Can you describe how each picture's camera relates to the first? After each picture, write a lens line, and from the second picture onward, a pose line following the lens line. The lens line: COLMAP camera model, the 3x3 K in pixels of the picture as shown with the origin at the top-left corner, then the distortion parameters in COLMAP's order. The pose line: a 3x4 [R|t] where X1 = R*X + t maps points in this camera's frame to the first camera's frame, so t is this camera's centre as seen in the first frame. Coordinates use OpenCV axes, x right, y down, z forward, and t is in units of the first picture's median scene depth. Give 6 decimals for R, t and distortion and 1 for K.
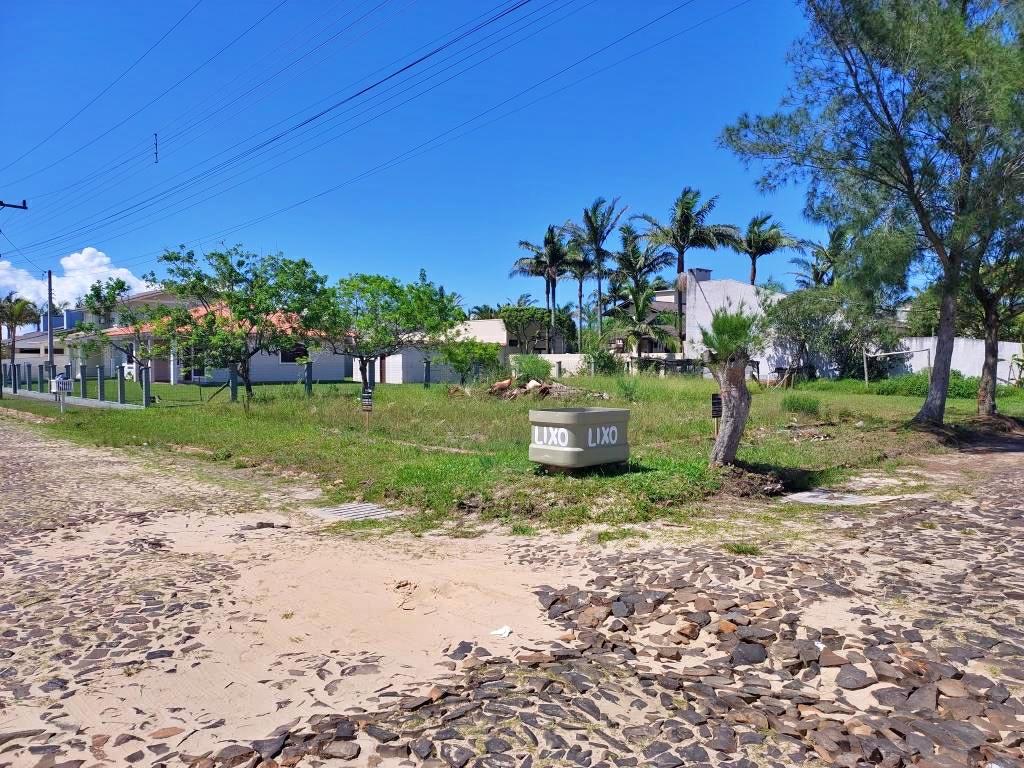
lens RADIAL K [[731.4, 0, 534.5], [0, 731.4, 372.3], [0, 0, 1]] dist [0.030679, -0.014728]
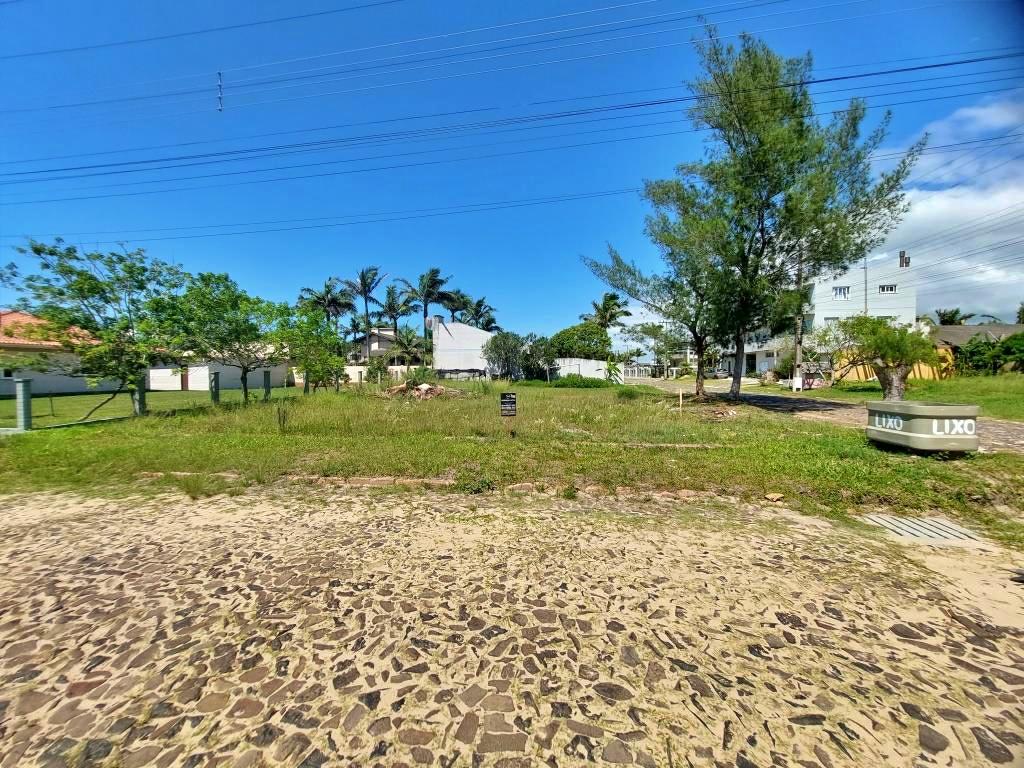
lens RADIAL K [[395.2, 0, 508.6], [0, 395.2, 375.2], [0, 0, 1]] dist [-0.017757, -0.000164]
pose [[0.808672, -0.010995, 0.588157, -0.172661], [0.015471, 0.999877, -0.002580, -0.000876], [-0.588056, 0.011185, 0.808743, 0.174959]]
